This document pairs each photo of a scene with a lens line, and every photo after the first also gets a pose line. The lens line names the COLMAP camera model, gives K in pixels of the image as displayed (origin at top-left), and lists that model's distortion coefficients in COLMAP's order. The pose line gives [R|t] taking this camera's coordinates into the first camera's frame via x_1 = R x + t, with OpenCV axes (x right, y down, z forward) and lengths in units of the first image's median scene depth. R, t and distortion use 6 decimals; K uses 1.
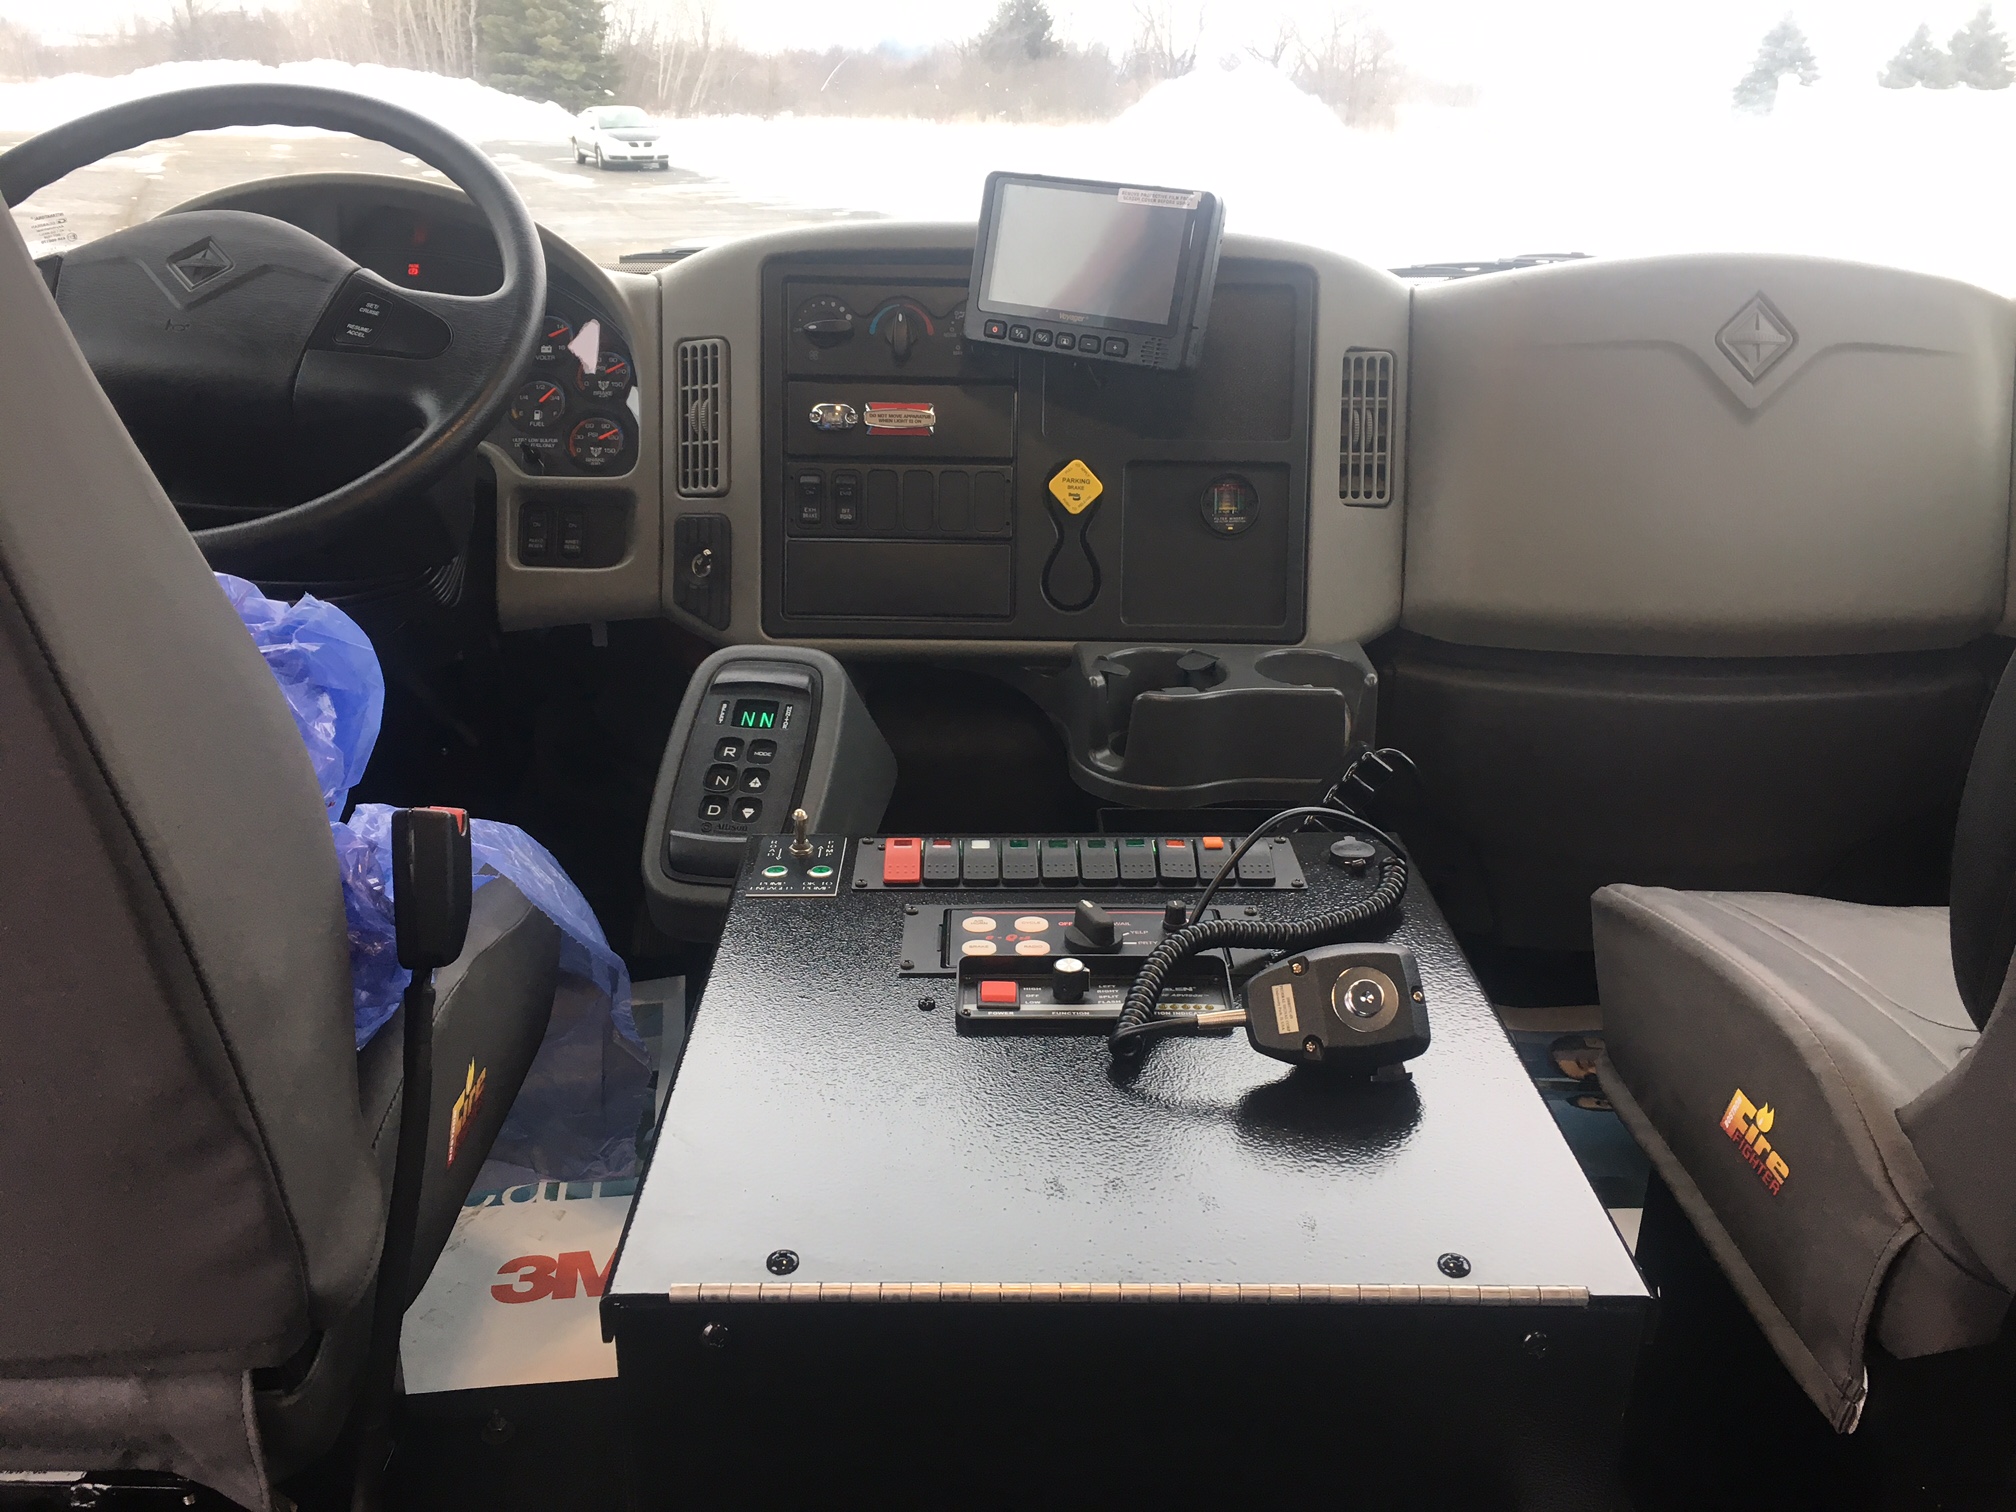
lens RADIAL K [[1707.8, 0, 1000.3], [0, 1707.8, 744.9], [0, 0, 1]] dist [0.078993, -0.118161]
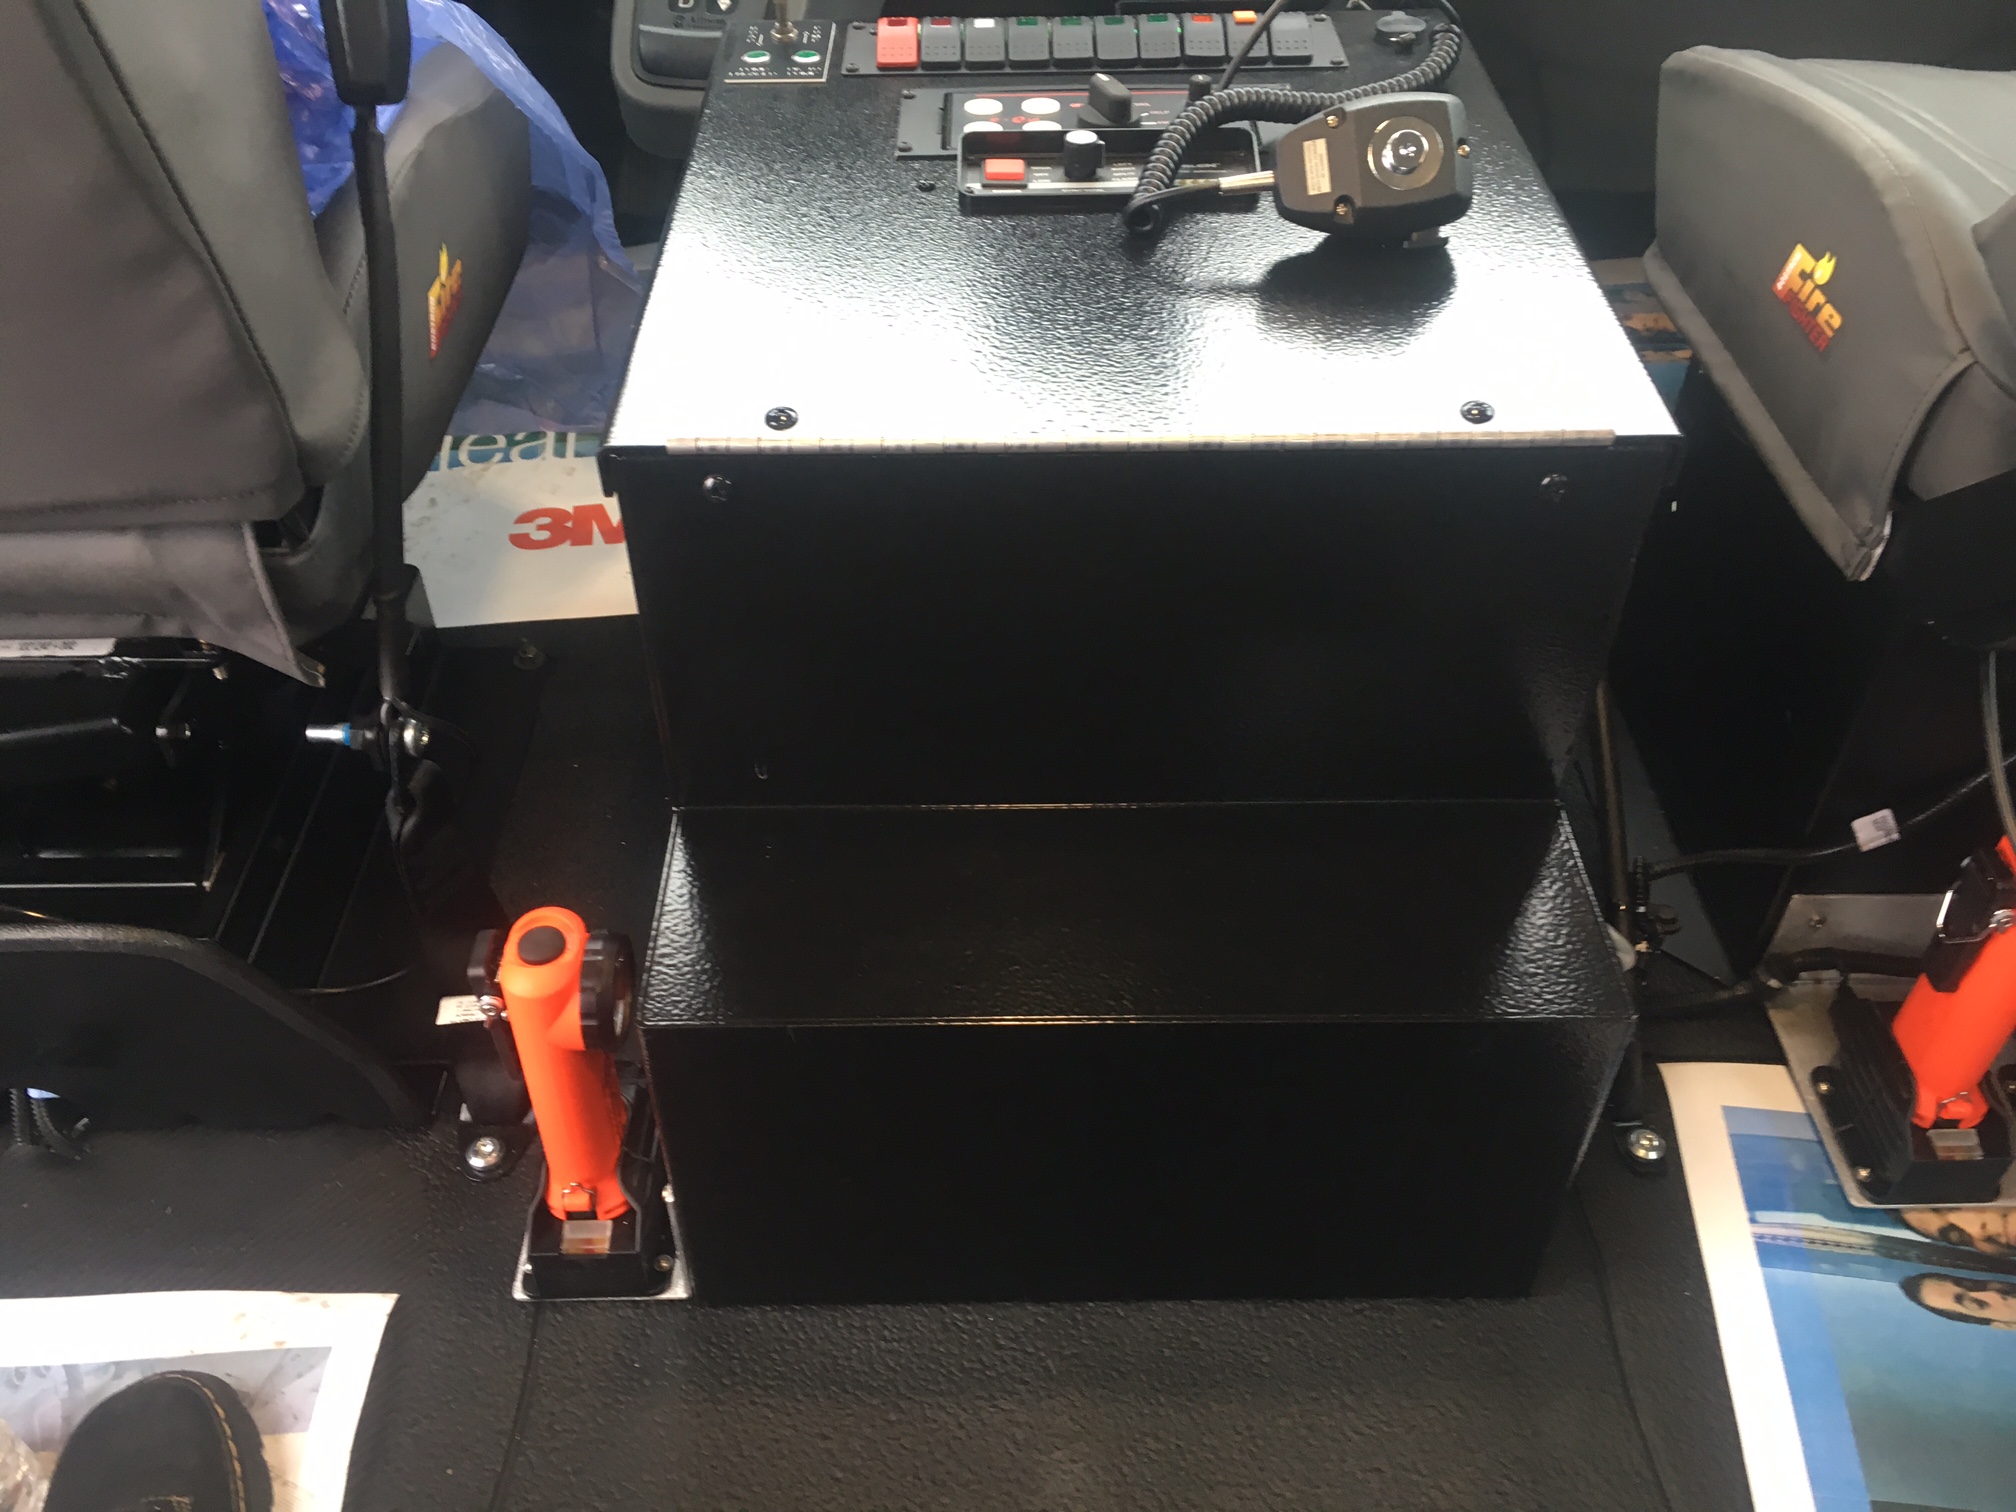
lens RADIAL K [[1707.8, 0, 1000.3], [0, 1707.8, 744.9], [0, 0, 1]] dist [0.078993, -0.118161]
pose [[0.999909, -0.007629, -0.011130, 0.004856], [0.011137, 0.932305, 0.361500, 0.099983], [0.007619, -0.361591, 0.932306, 0.027939]]
